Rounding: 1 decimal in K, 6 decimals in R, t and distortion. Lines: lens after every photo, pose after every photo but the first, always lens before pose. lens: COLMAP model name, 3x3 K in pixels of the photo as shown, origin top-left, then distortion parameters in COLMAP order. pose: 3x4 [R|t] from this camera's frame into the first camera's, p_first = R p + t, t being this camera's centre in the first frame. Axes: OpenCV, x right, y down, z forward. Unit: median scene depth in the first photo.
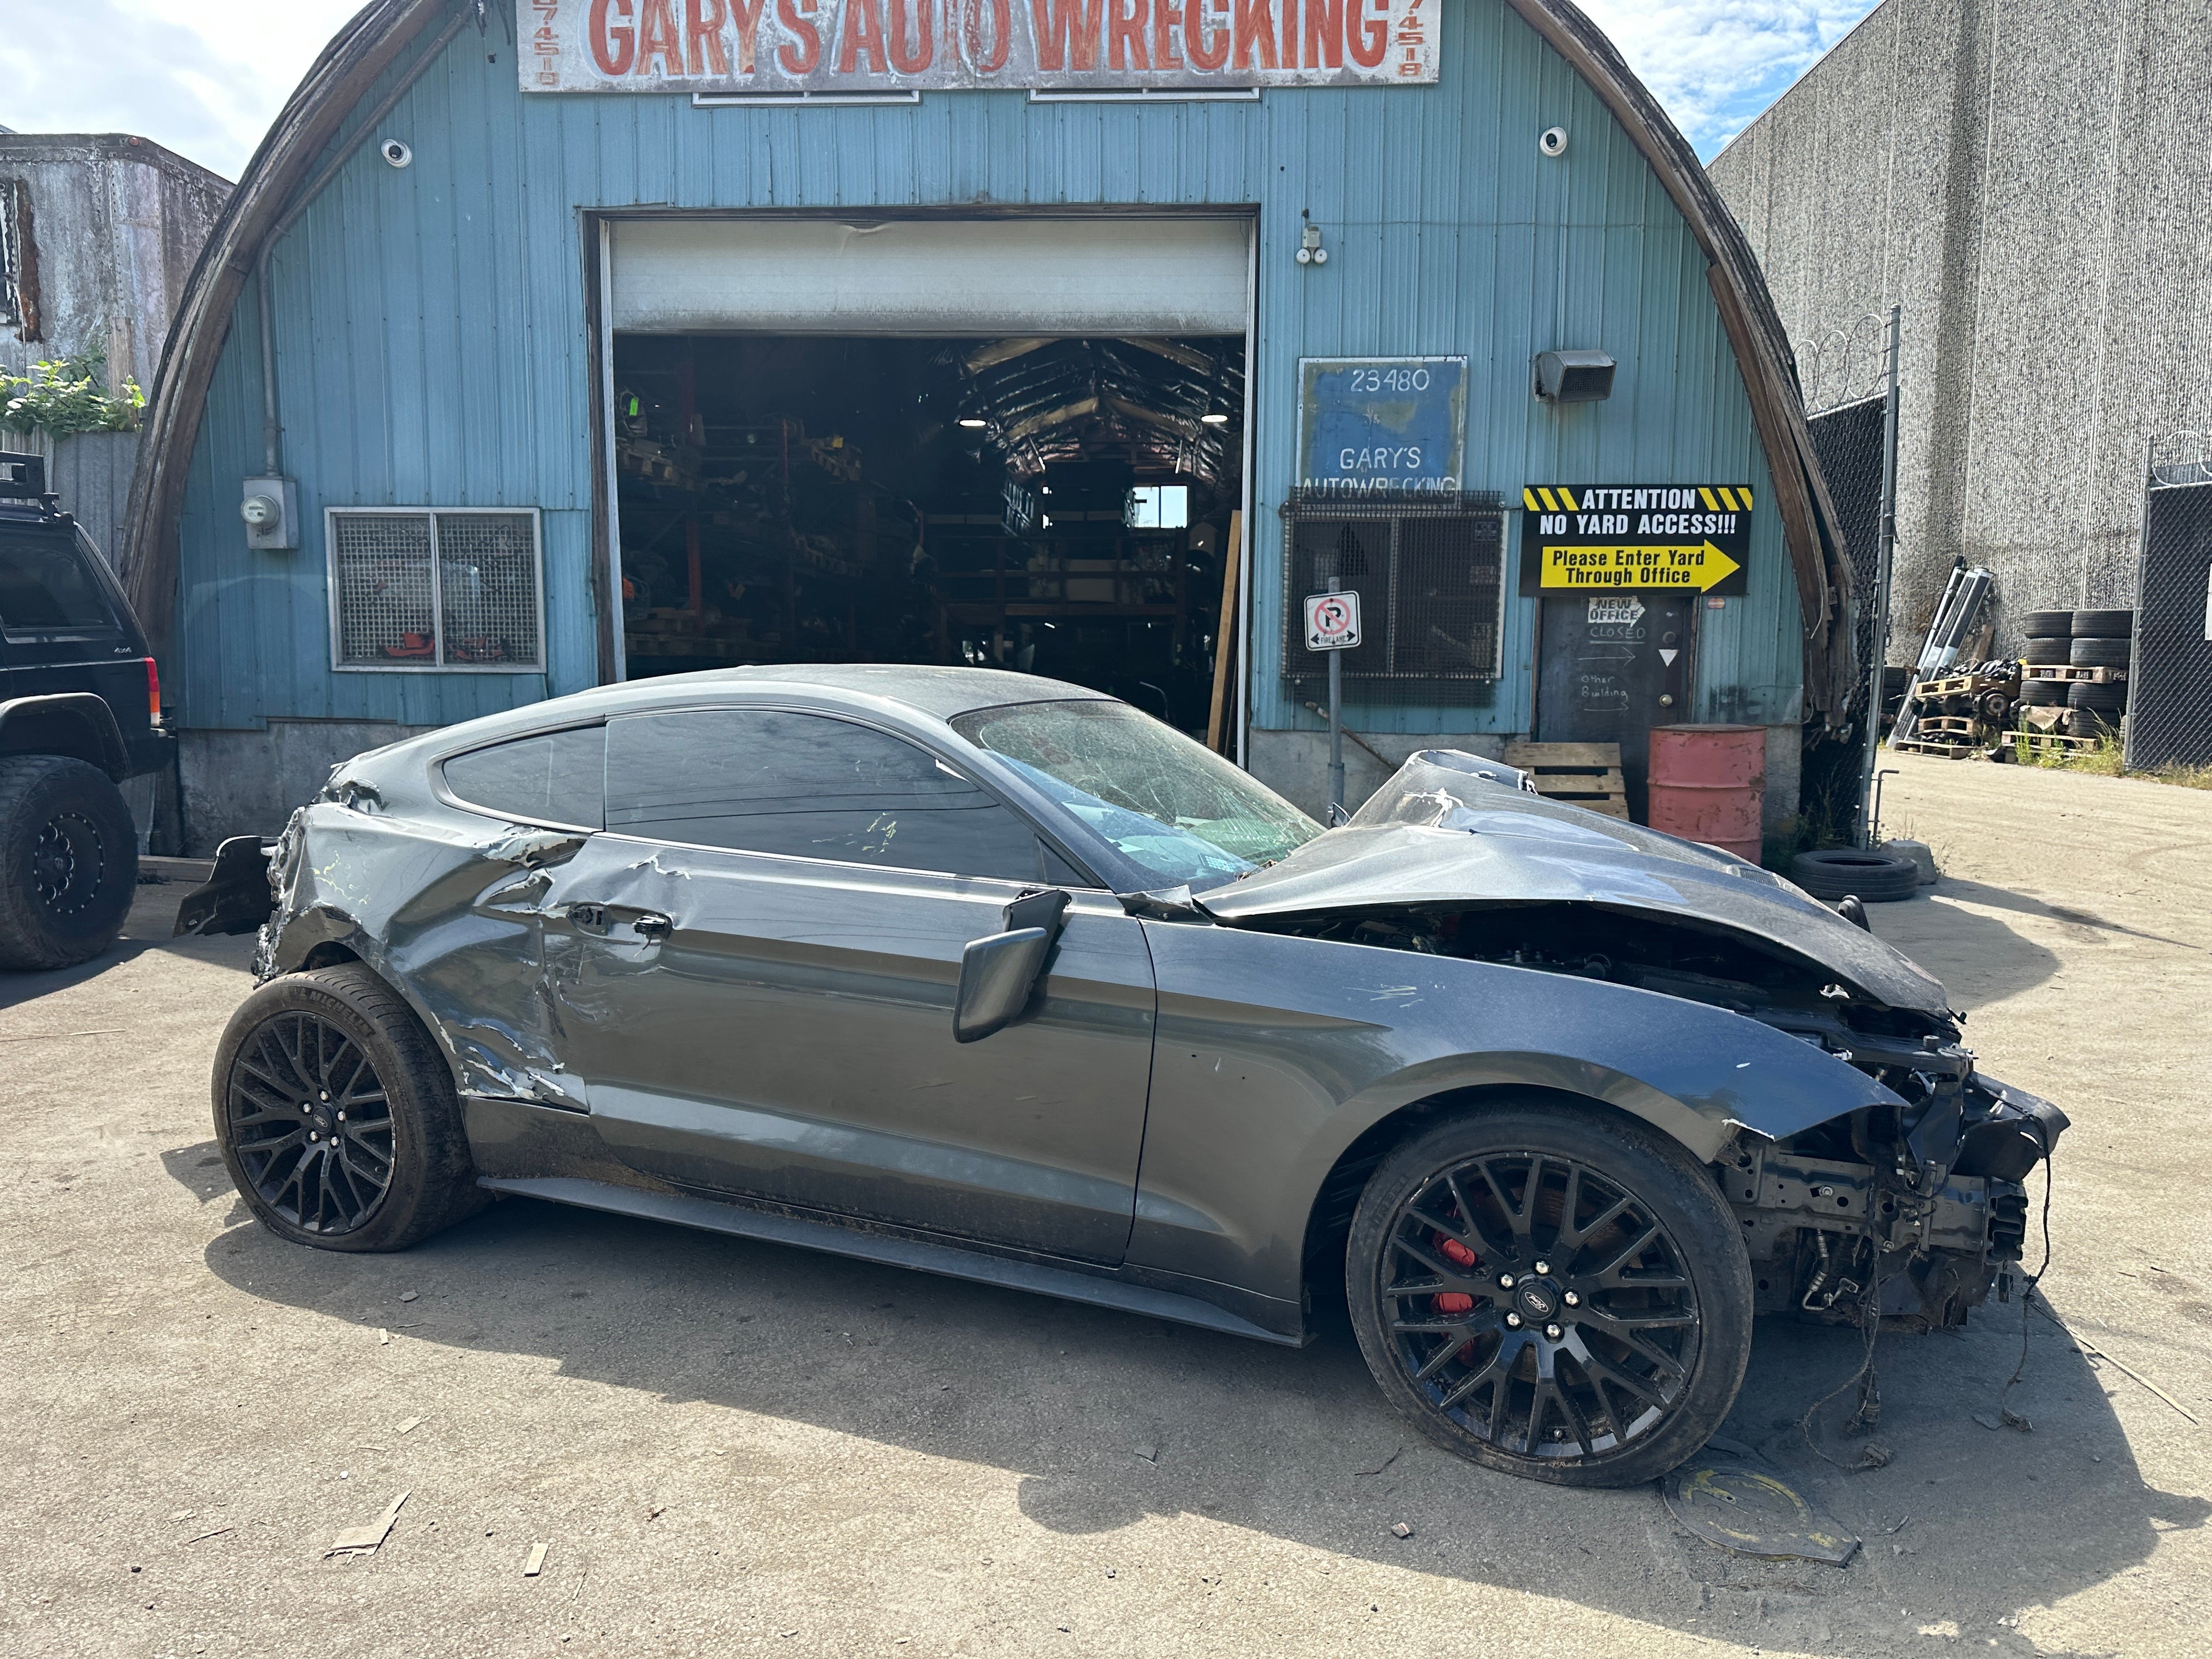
lens RADIAL K [[1595.4, 0, 1095.7], [0, 1595.4, 829.7], [0, 0, 1]] dist [0.069682, -0.093555]
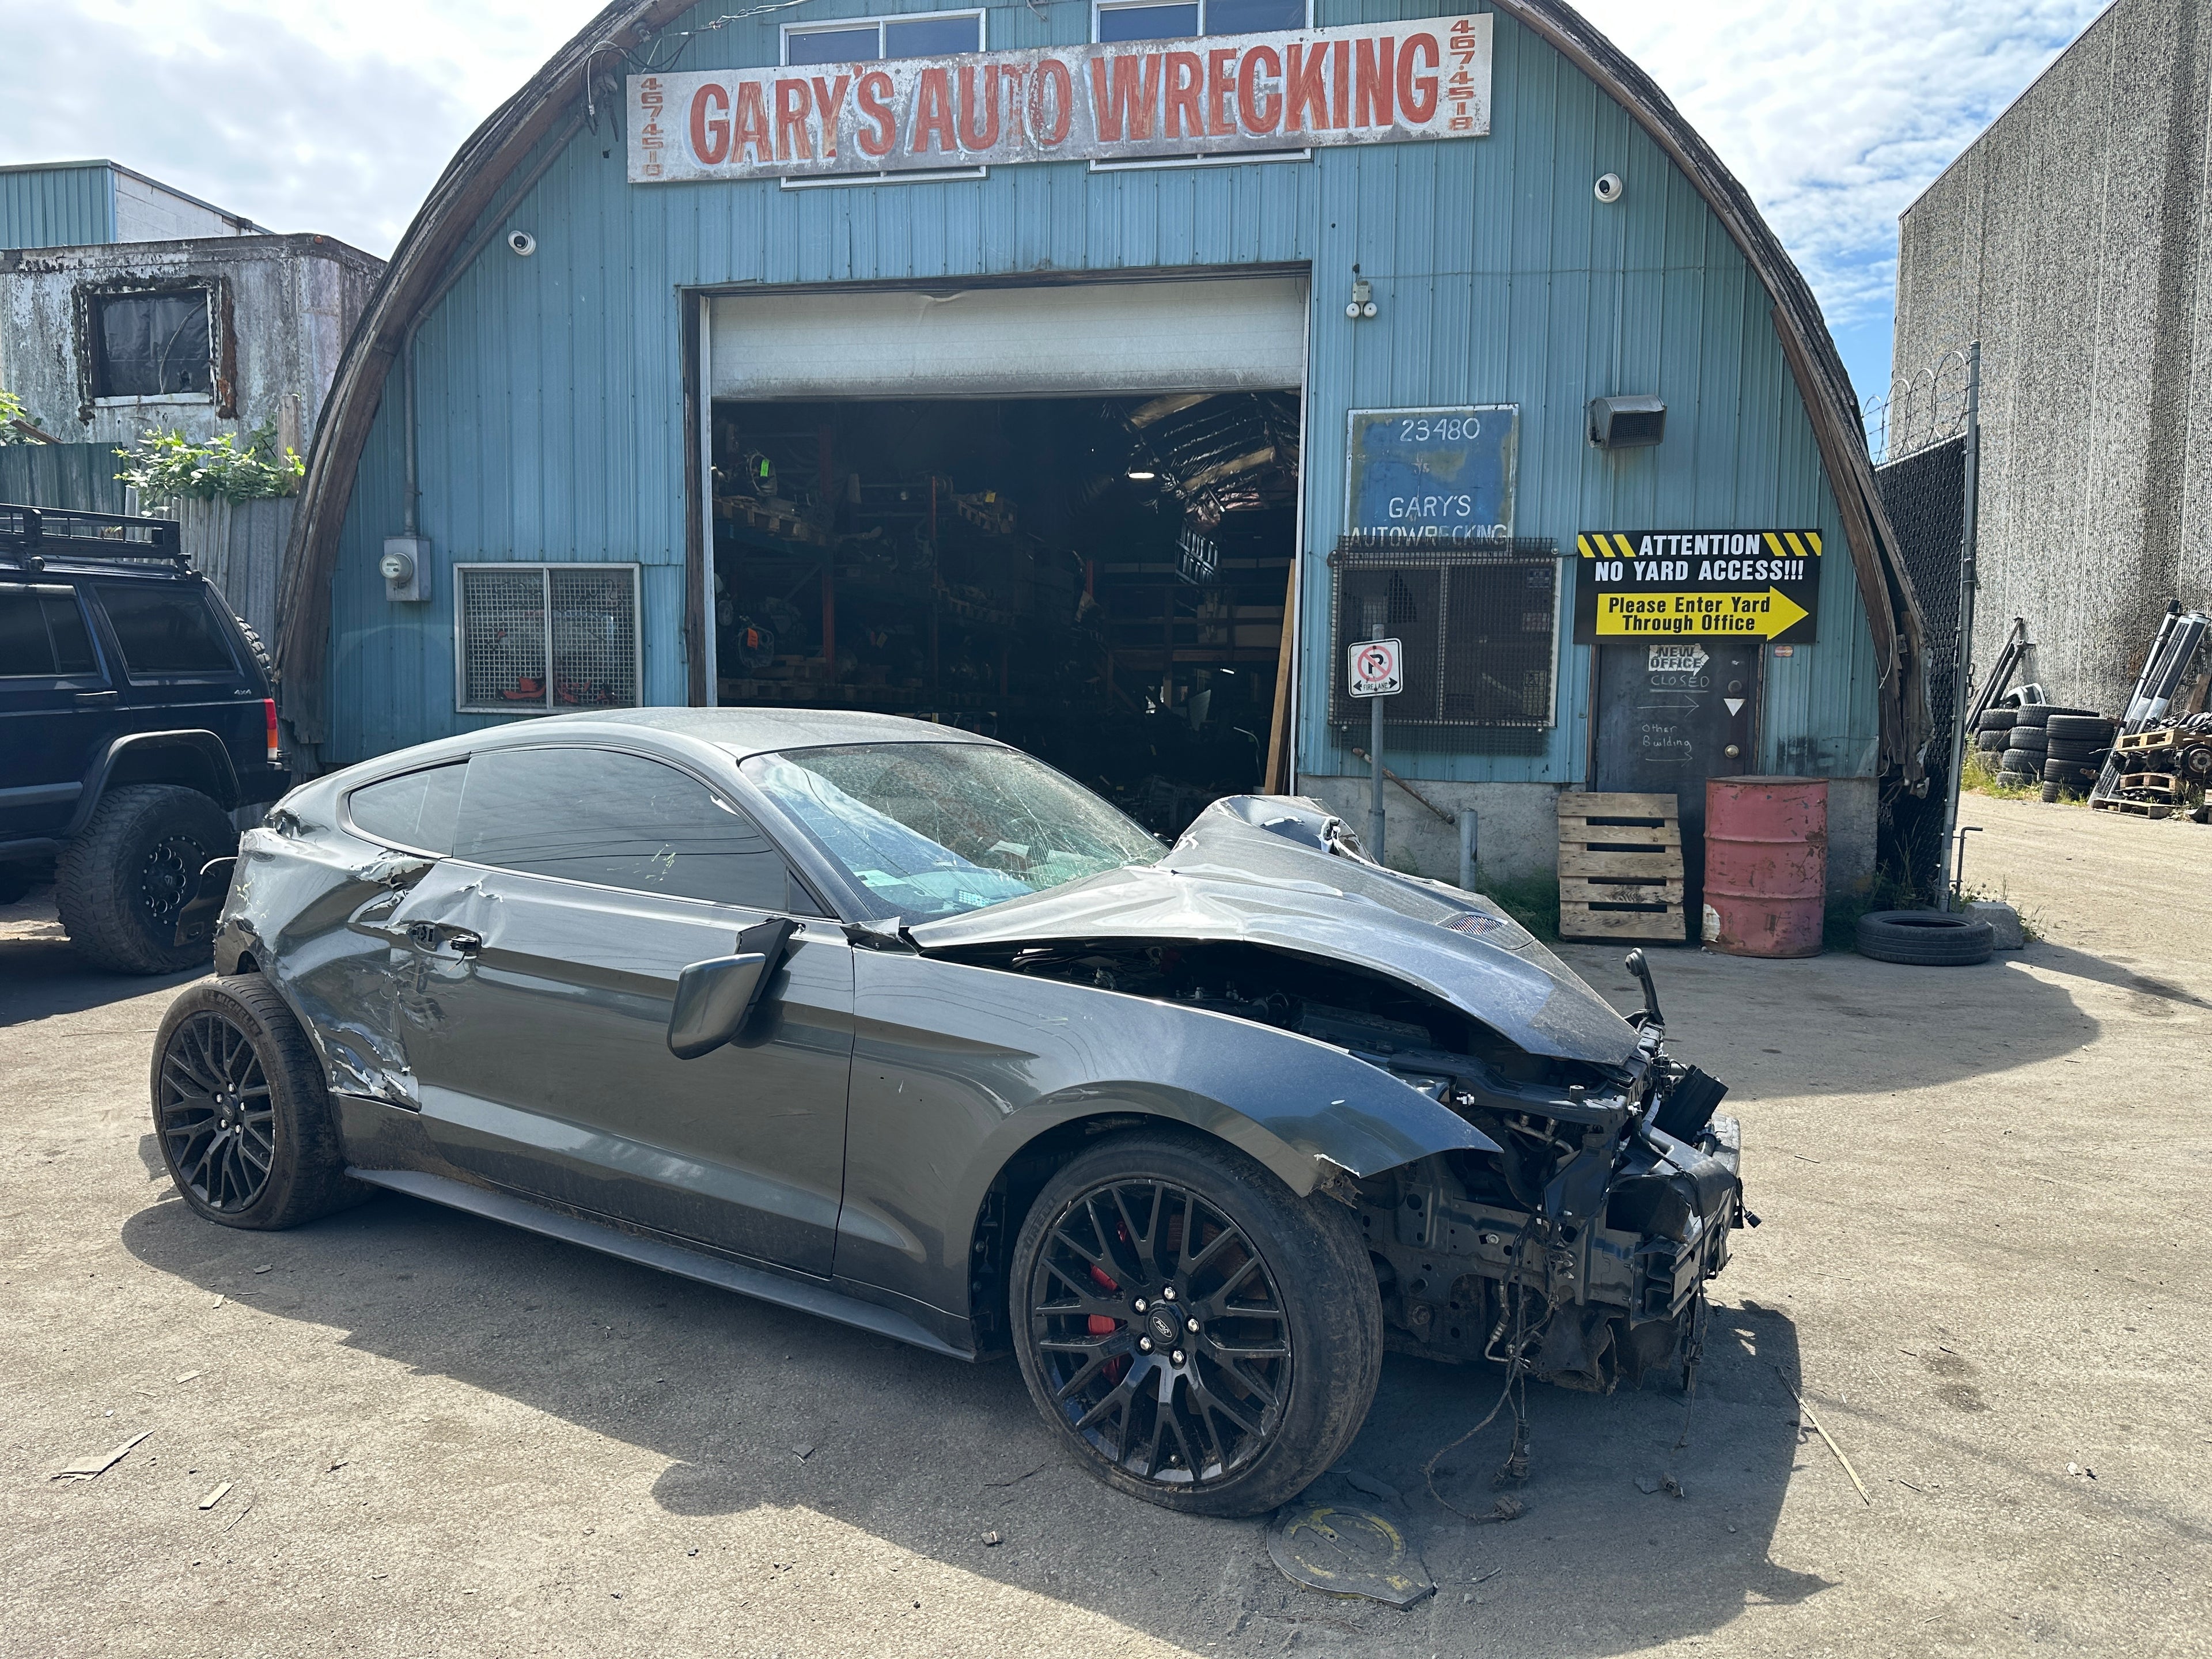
lens RADIAL K [[1589.0, 0, 1105.4], [0, 1589.0, 825.6], [0, 0, 1]] dist [0.075580, -0.114987]
pose [[0.988588, 0.017570, -0.149615, 0.130801], [-0.022082, 0.999348, -0.028551, 0.000475], [0.149016, 0.031529, 0.988332, -0.010354]]
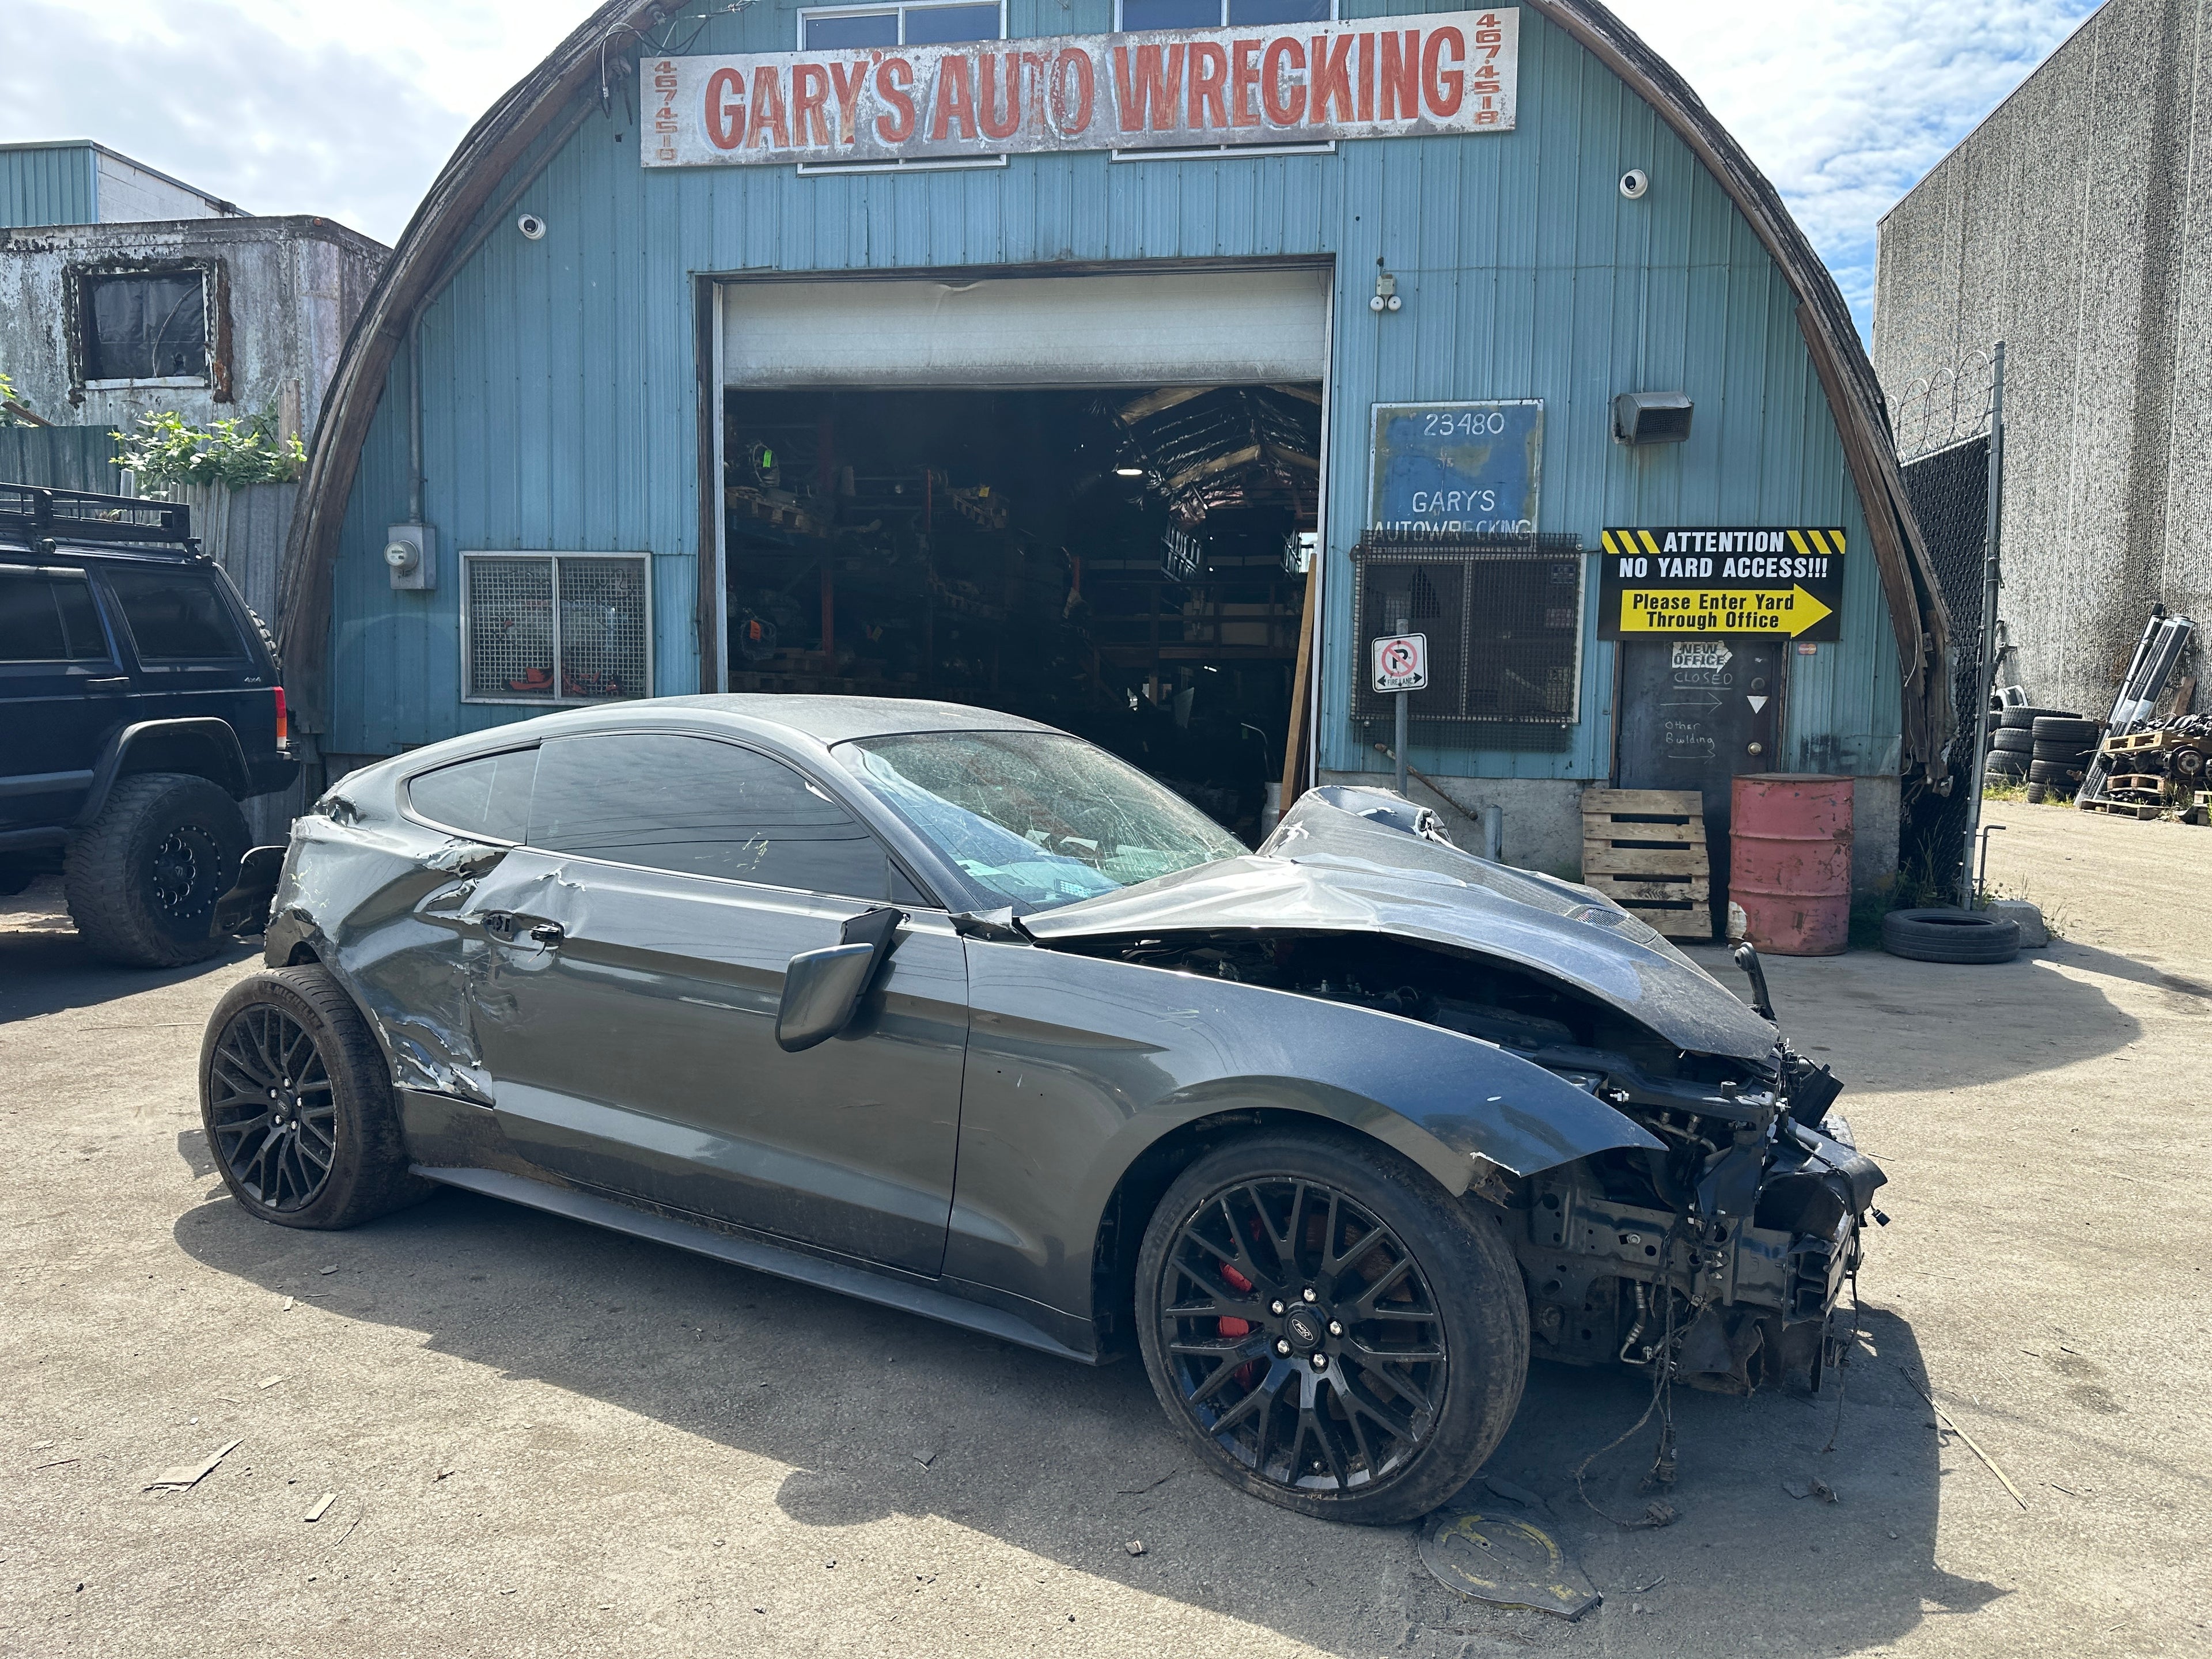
lens RADIAL K [[1593.4, 0, 1102.8], [0, 1593.4, 816.8], [0, 0, 1]] dist [0.064493, -0.096958]
pose [[0.991390, 0.021133, -0.129223, 0.094825], [-0.025745, 0.999086, -0.034119, 0.003687], [0.128384, 0.037152, 0.991028, -0.006033]]
